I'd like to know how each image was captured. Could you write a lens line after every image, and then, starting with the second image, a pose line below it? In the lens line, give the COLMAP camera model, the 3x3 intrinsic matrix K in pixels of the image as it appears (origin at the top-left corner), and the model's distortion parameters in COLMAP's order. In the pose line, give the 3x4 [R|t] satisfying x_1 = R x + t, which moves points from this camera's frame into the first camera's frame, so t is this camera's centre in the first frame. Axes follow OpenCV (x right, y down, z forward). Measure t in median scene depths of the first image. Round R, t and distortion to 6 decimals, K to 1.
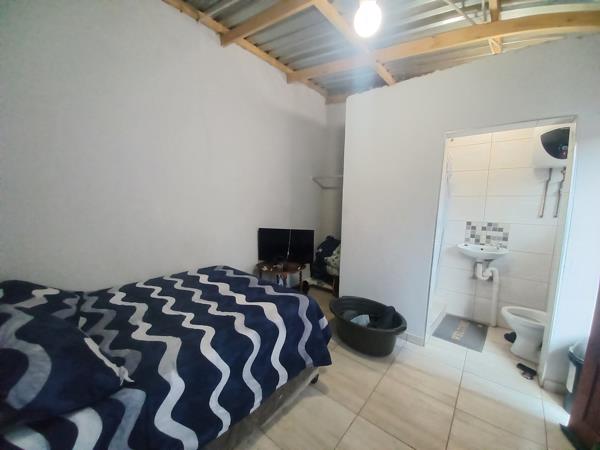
lens RADIAL K [[234.0, 0, 300.0], [0, 234.0, 225.0], [0, 0, 1]] dist [0.002907, -0.010201]
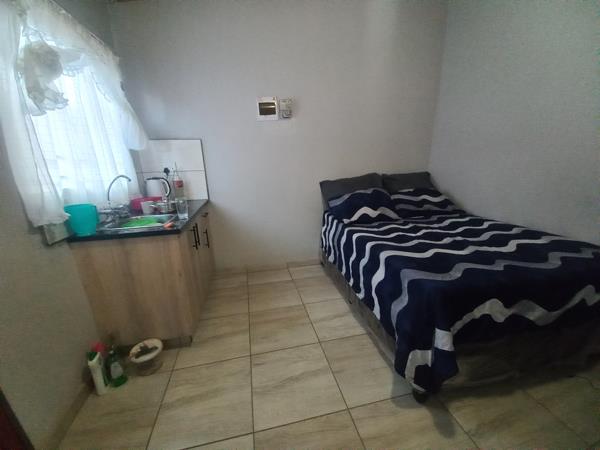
lens RADIAL K [[236.7, 0, 300.0], [0, 236.7, 225.0], [0, 0, 1]] dist [0.002674, -0.010858]
pose [[-0.584374, 0.229528, -0.778347, 0.781360], [-0.063129, 0.943399, 0.325597, -0.028265], [0.809025, 0.239406, -0.536808, 1.085167]]
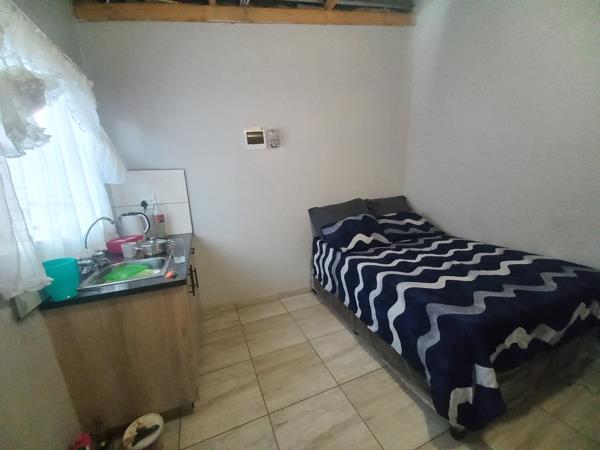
lens RADIAL K [[234.0, 0, 300.0], [0, 234.0, 225.0], [0, 0, 1]] dist [0.002907, -0.010201]
pose [[-0.437648, 0.196486, -0.877415, 0.826285], [-0.061430, 0.967017, 0.247192, -0.077166], [0.897046, 0.162082, -0.411143, 0.865256]]
